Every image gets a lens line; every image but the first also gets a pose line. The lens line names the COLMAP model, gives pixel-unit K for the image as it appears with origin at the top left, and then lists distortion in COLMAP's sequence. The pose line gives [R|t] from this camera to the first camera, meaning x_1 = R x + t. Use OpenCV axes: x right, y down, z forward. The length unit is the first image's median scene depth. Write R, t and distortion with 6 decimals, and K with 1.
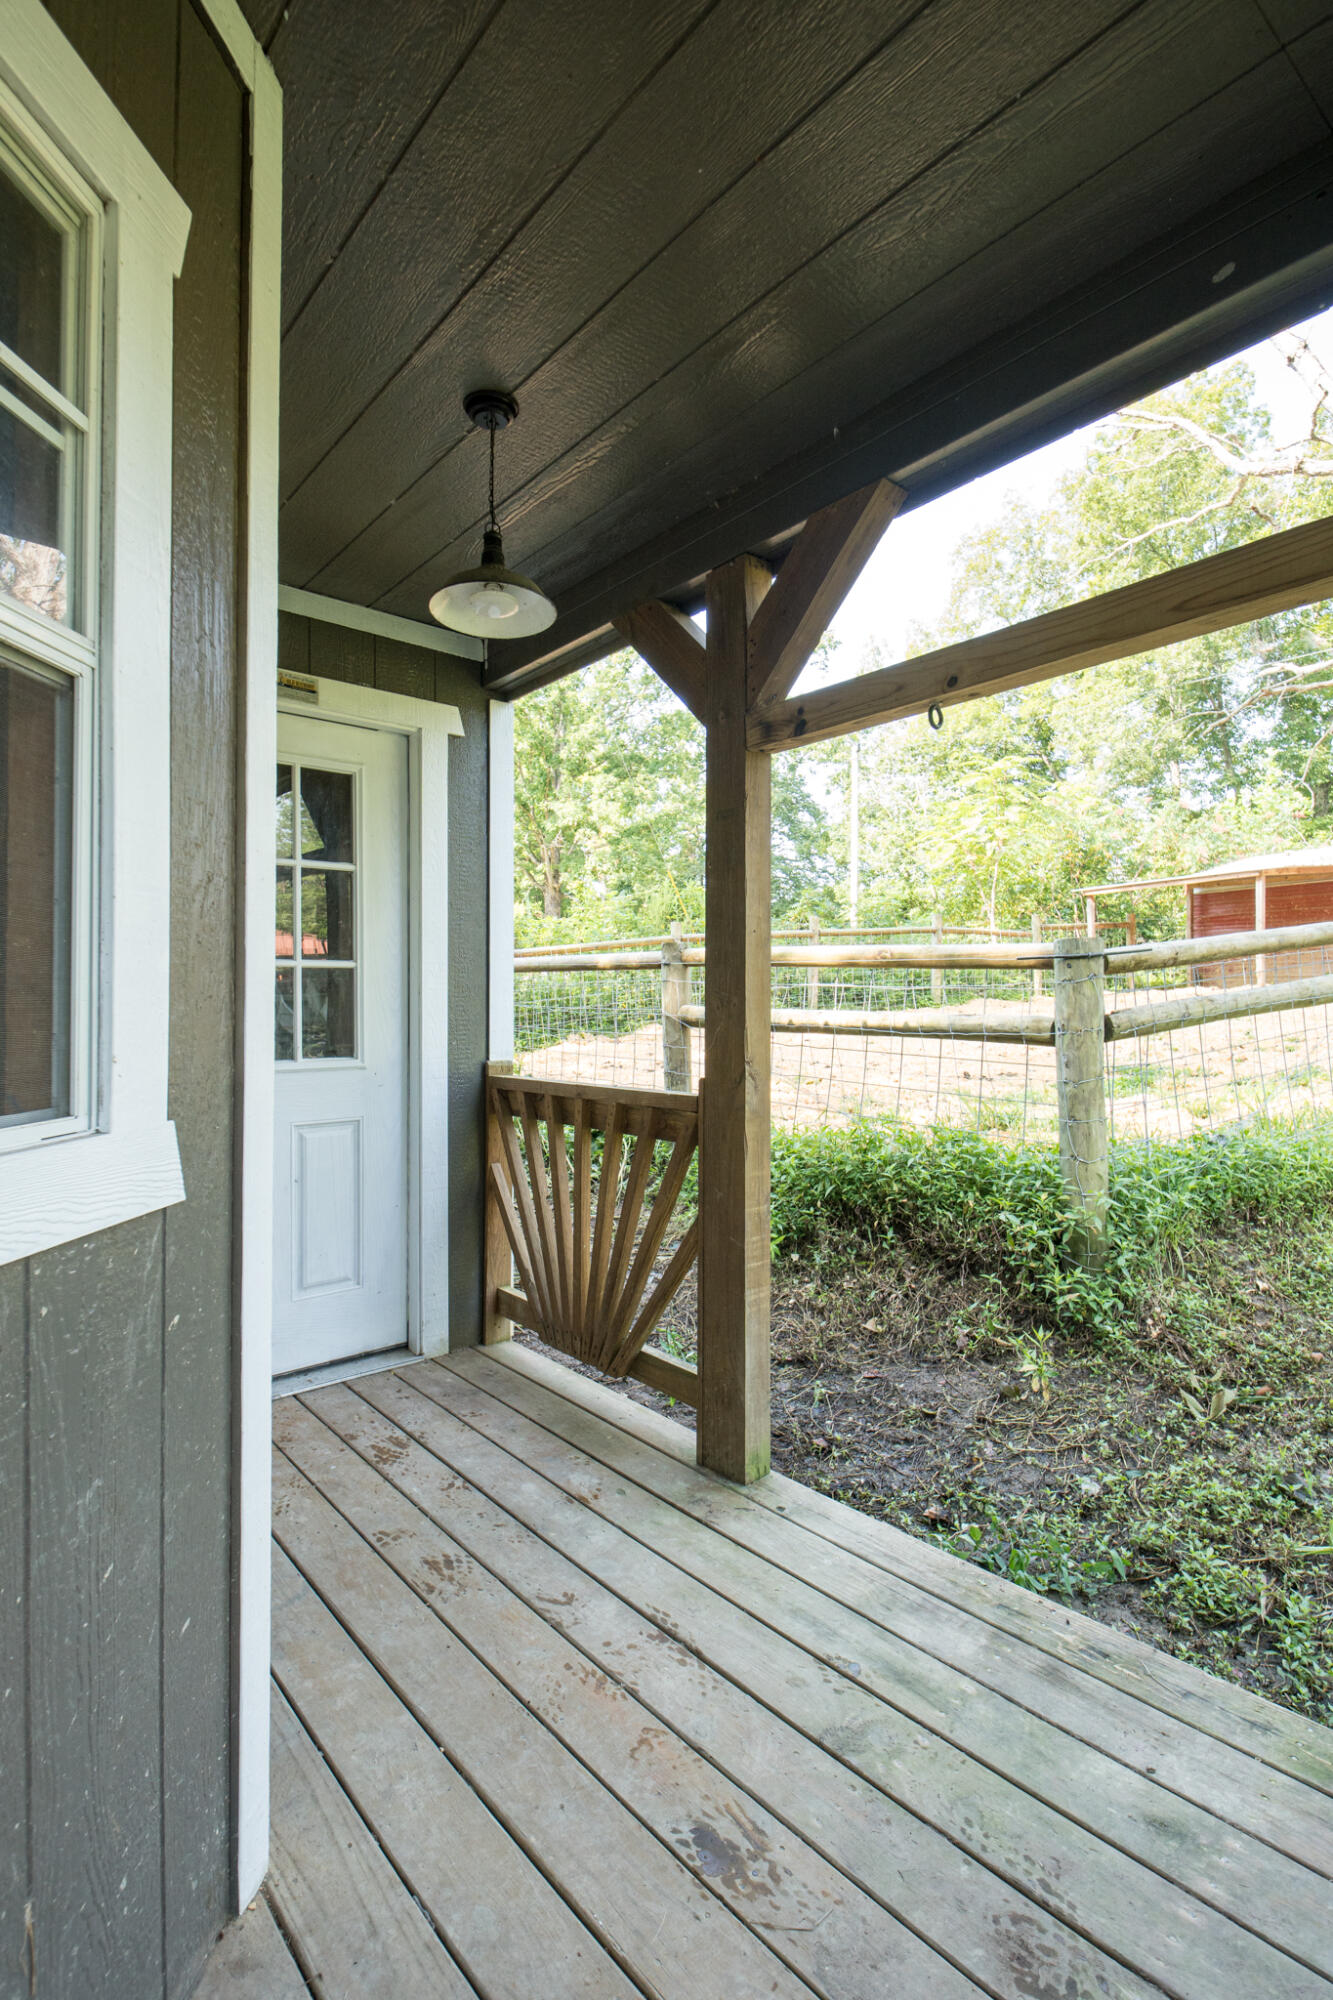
lens RADIAL K [[950.8, 0, 660.6], [0, 950.8, 995.1], [0, 0, 1]] dist [0.009229, -0.013335]
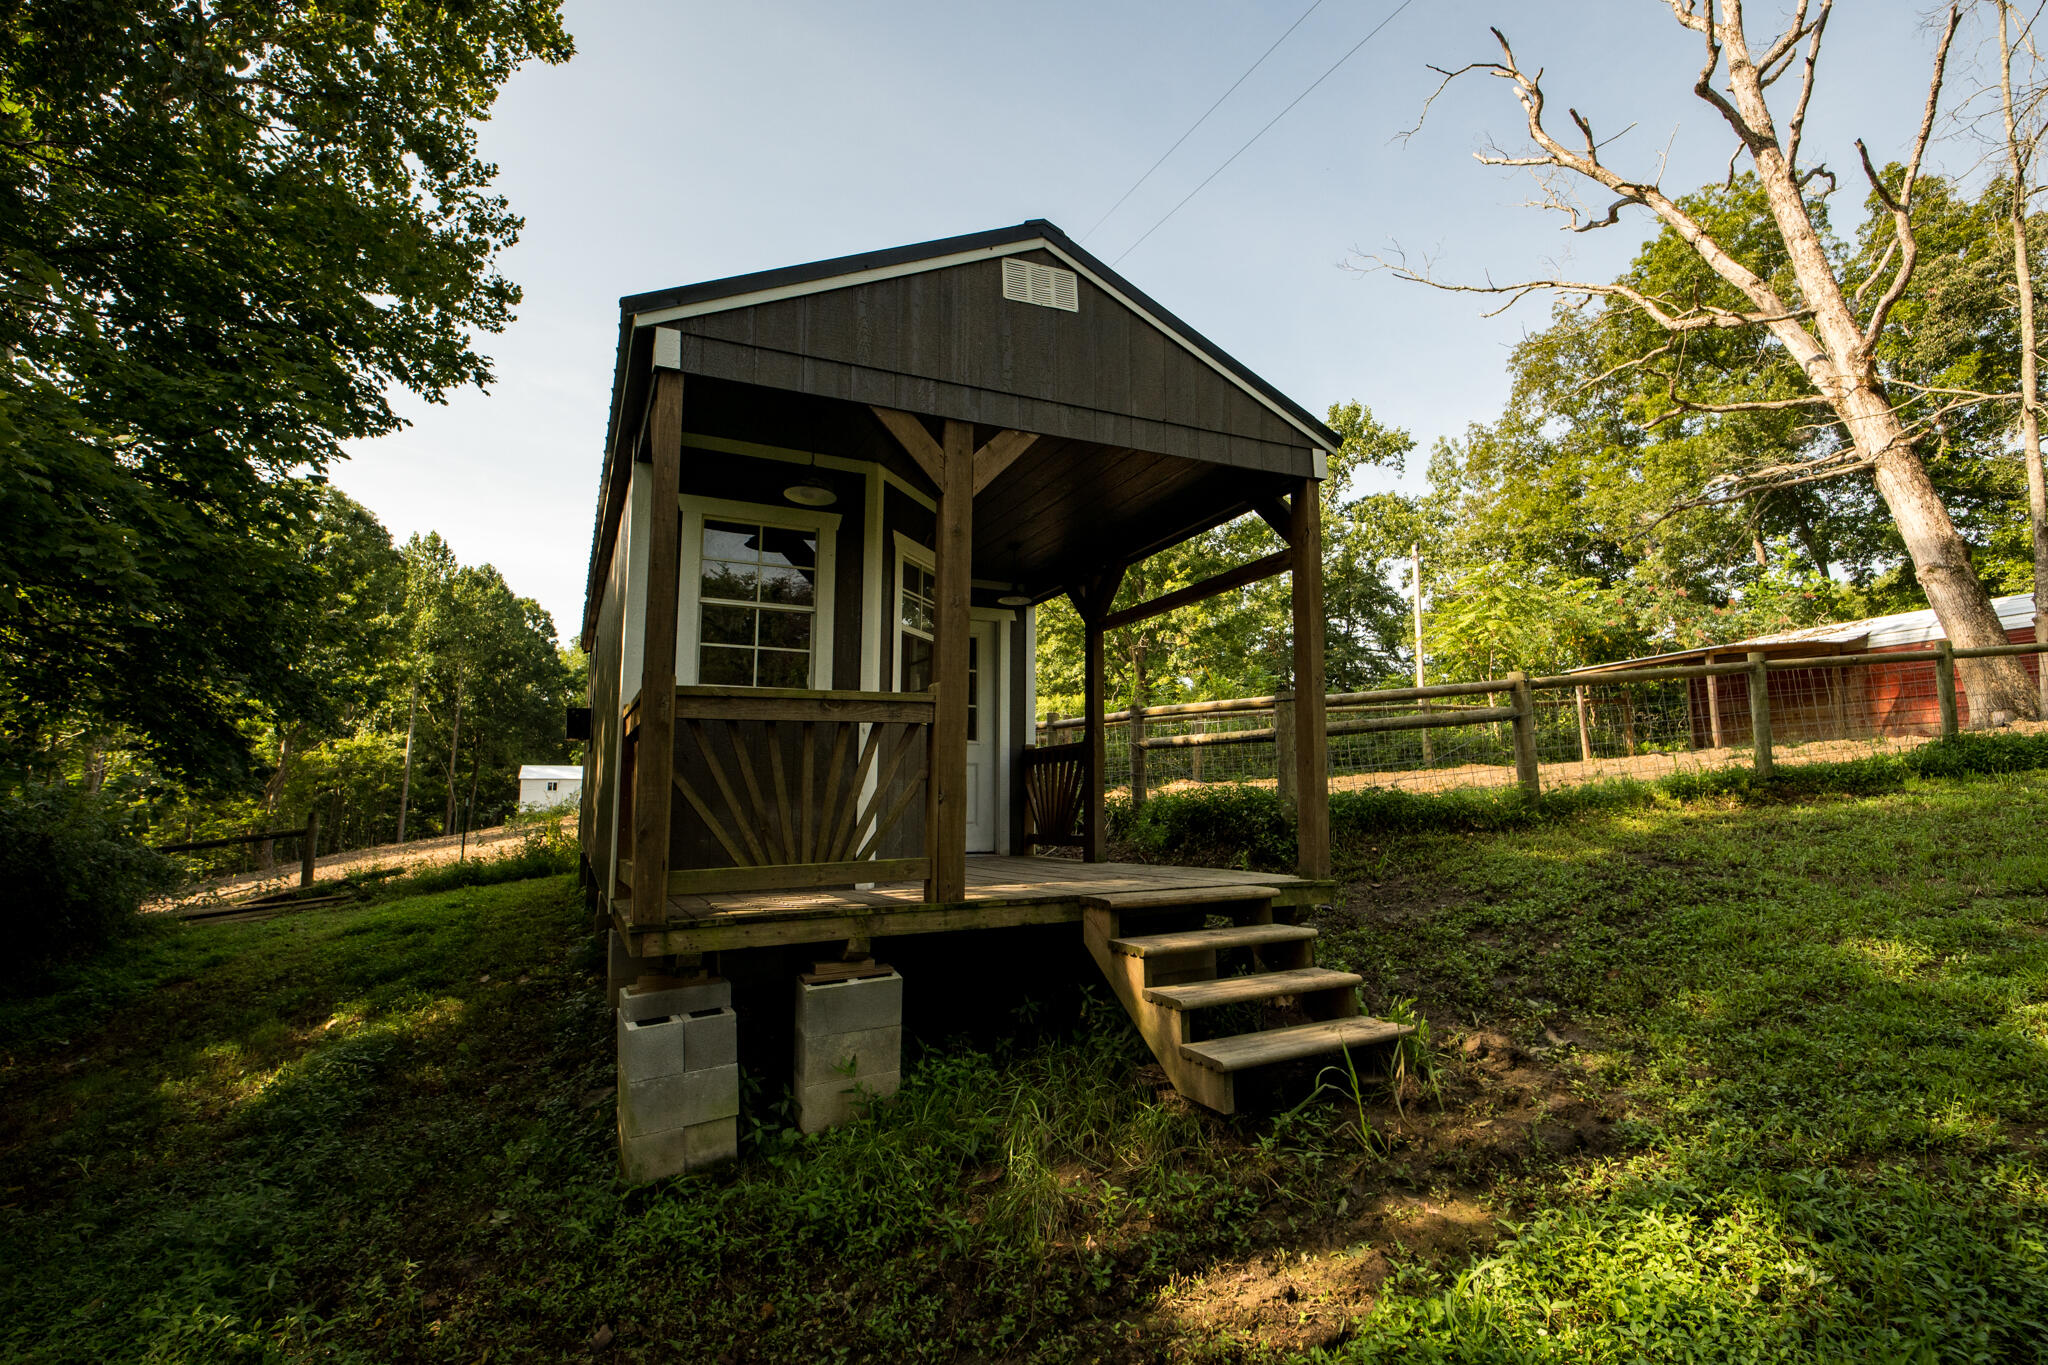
lens RADIAL K [[973.6, 0, 1024.6], [0, 973.6, 675.0], [0, 0, 1]] dist [0.009229, -0.013335]
pose [[0.968084, -0.027624, -0.249099, 0.109890], [-0.003022, 0.992548, -0.121815, 0.046453], [0.250608, 0.118680, 0.960786, -0.355195]]
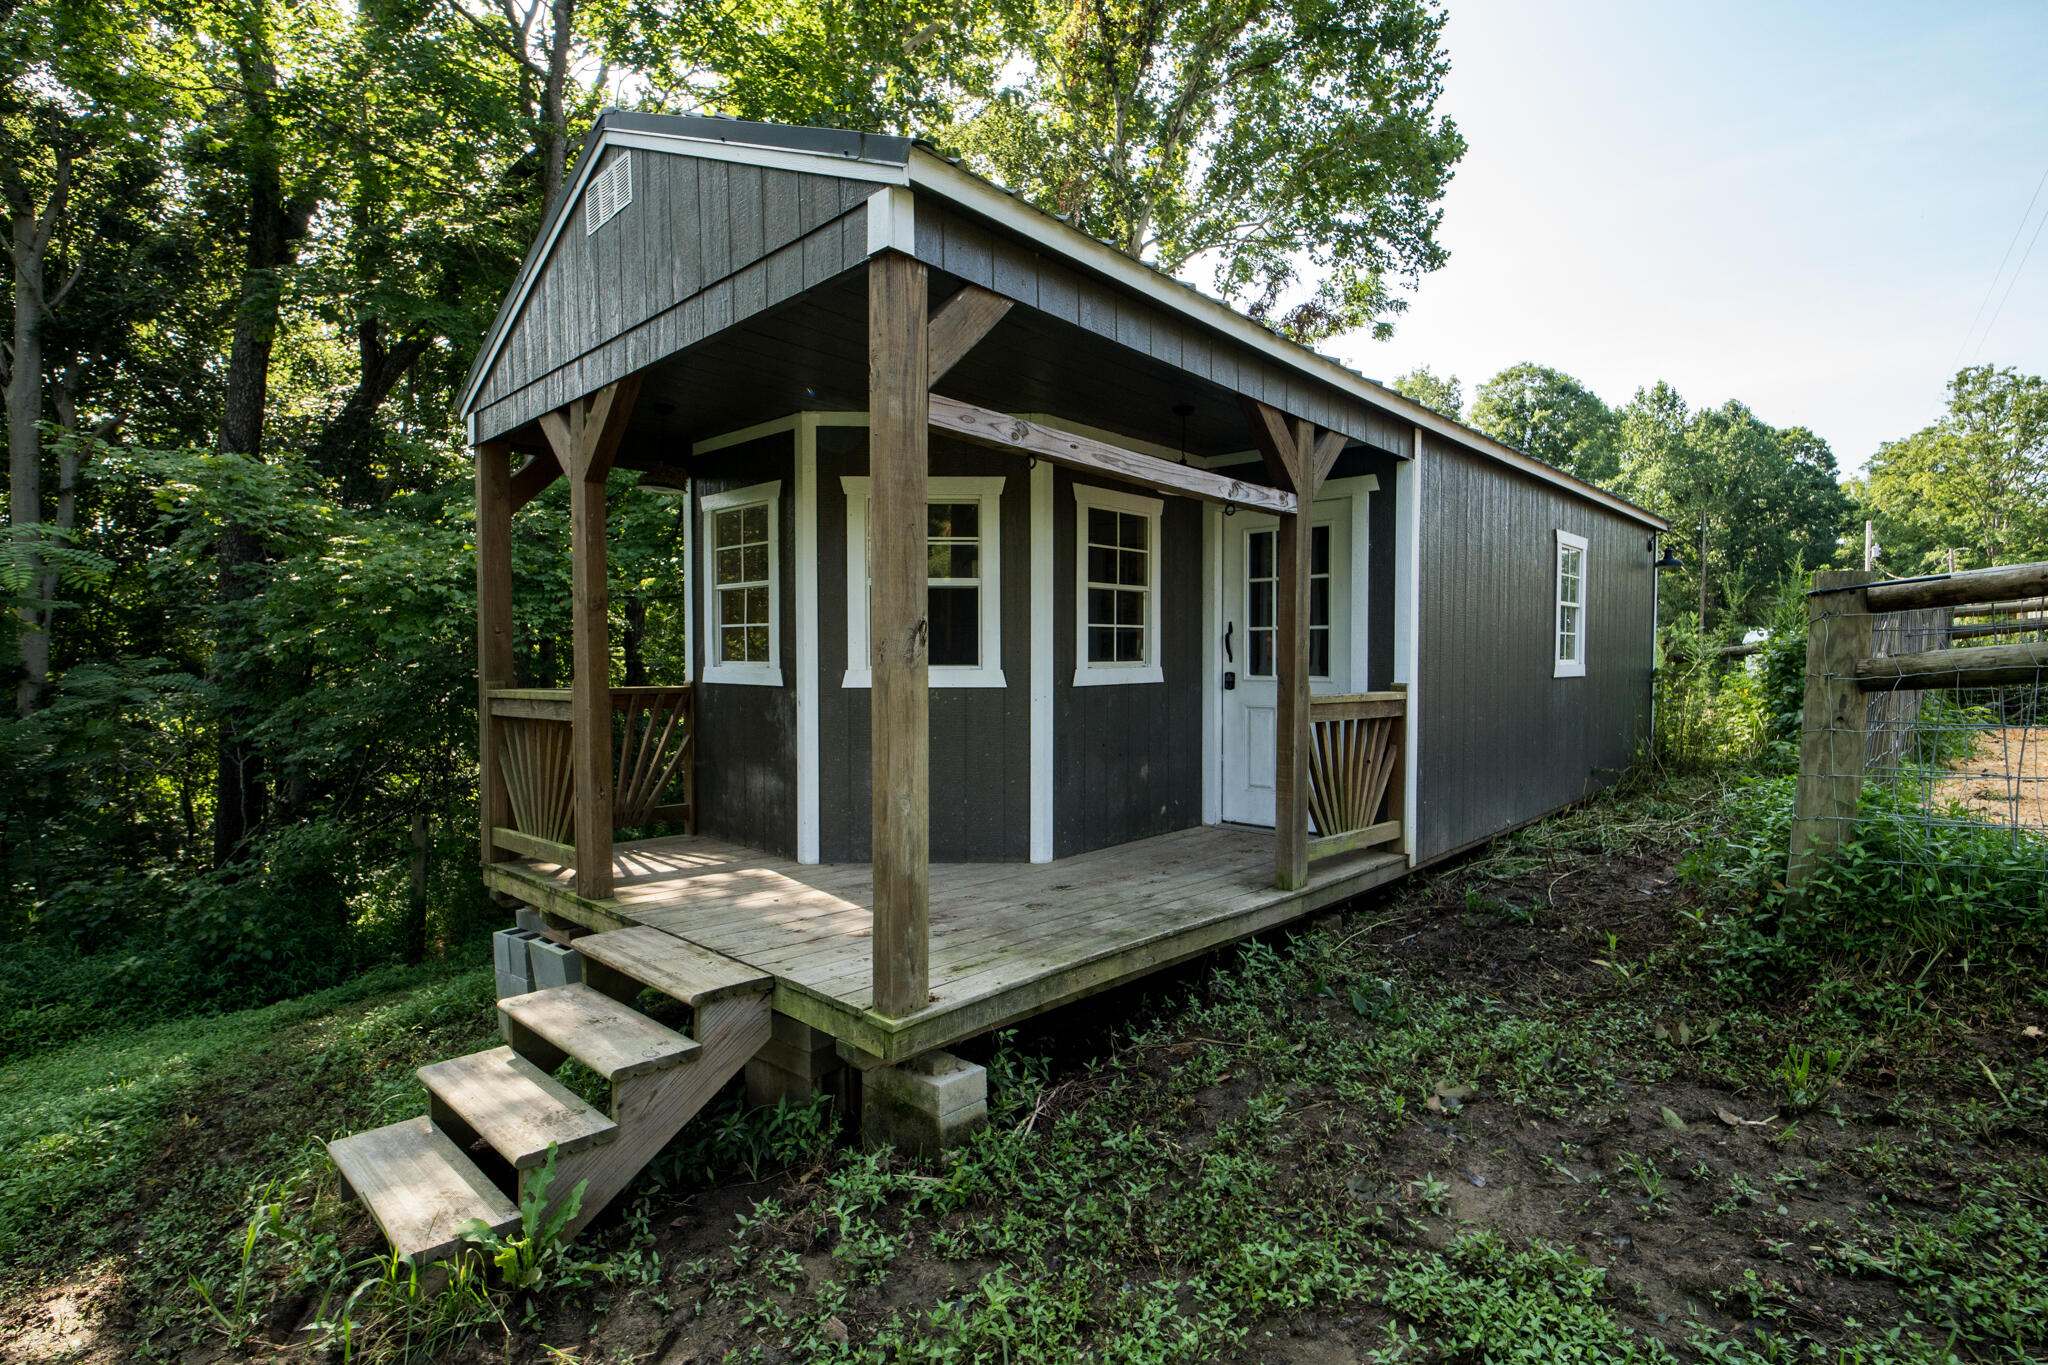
lens RADIAL K [[973.6, 0, 1023.4], [0, 973.6, 677.3], [0, 0, 1]] dist [0.009229, -0.013335]
pose [[0.120231, 0.027076, -0.992377, 0.330003], [0.002618, 0.999616, 0.027591, 0.001812], [0.992742, -0.005915, 0.120114, 0.041977]]
